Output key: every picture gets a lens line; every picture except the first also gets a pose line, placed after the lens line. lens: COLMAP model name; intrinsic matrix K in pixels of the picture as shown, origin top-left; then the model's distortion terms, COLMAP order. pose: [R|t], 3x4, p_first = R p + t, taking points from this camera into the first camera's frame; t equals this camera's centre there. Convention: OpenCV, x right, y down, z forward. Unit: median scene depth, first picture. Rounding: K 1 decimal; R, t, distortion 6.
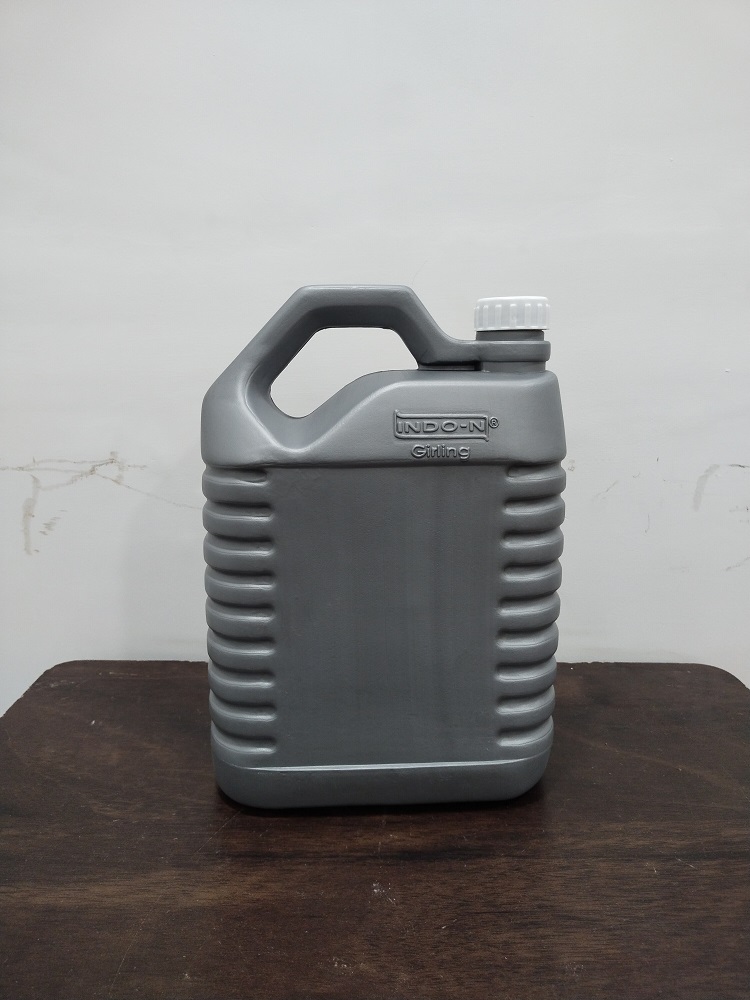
lens RADIAL K [[759.1, 0, 376.4], [0, 759.1, 496.5], [0, 0, 1]] dist [-0.026475, 0.011457]
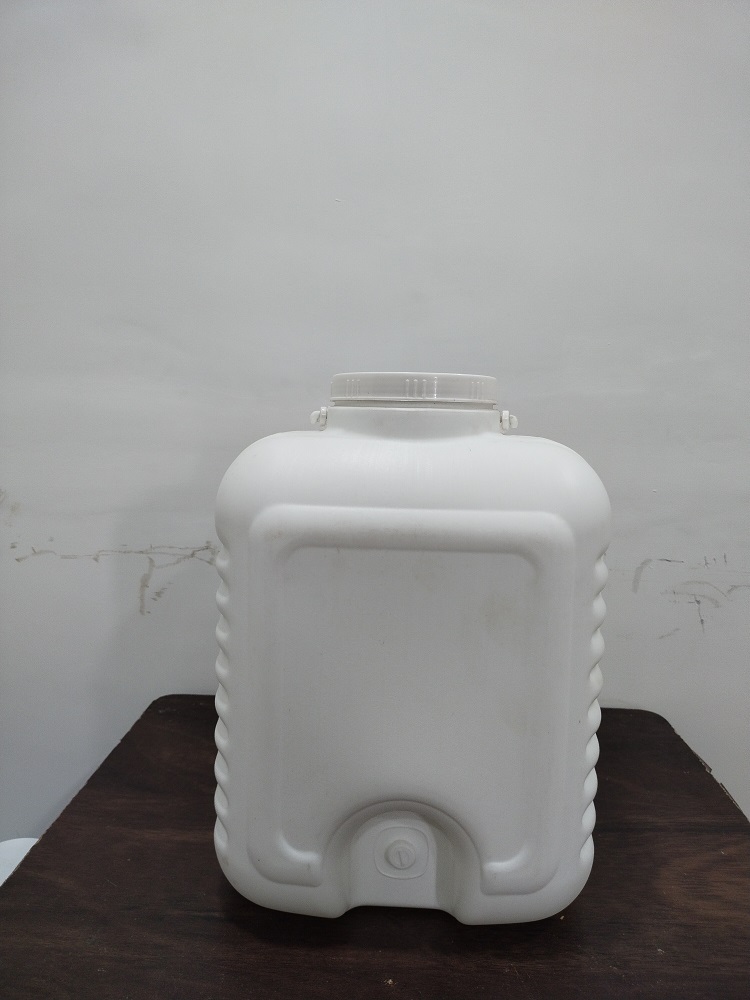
lens RADIAL K [[759.1, 0, 375.5], [0, 759.1, 493.6], [0, 0, 1]] dist [-0.026475, 0.011457]
pose [[0.999051, 0.016000, -0.040506, 0.016644], [-0.019286, 0.996439, -0.082078, -0.051436], [0.039049, 0.082781, 0.995802, -0.499113]]
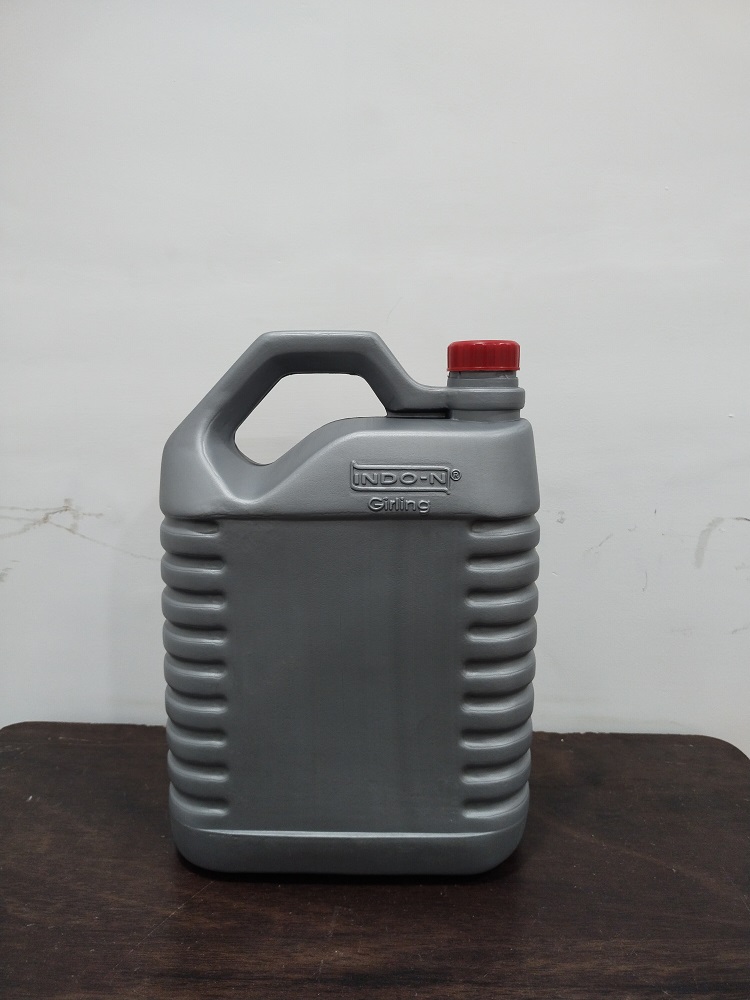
lens RADIAL K [[759.1, 0, 377.4], [0, 759.1, 500.4], [0, 0, 1]] dist [-0.026475, 0.011457]
pose [[0.999660, 0.007113, -0.025093, 0.077095], [-0.007748, 0.999649, -0.025330, -0.048693], [0.024904, 0.025515, 0.999364, 0.101734]]
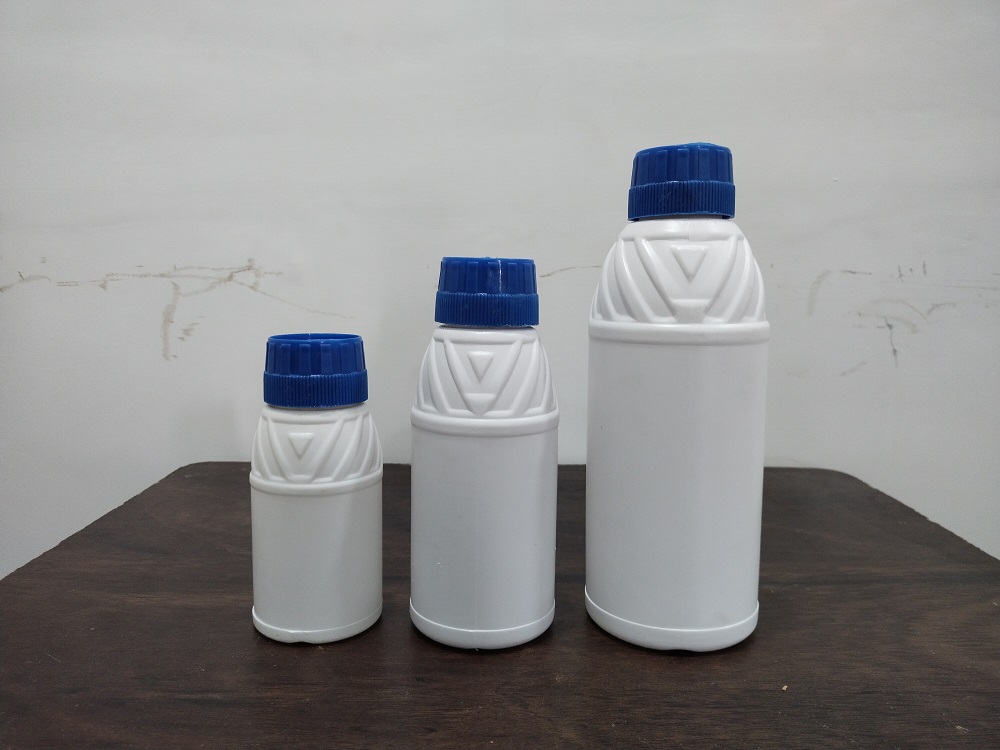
lens RADIAL K [[759.1, 0, 490.3], [0, 759.1, 385.8], [0, 0, 1]] dist [-0.026475, 0.011457]
pose [[0.999927, 0.002623, -0.011821, -0.003283], [-0.003313, 0.998265, -0.058792, 0.235554], [0.011646, 0.058827, 0.998200, -0.044731]]
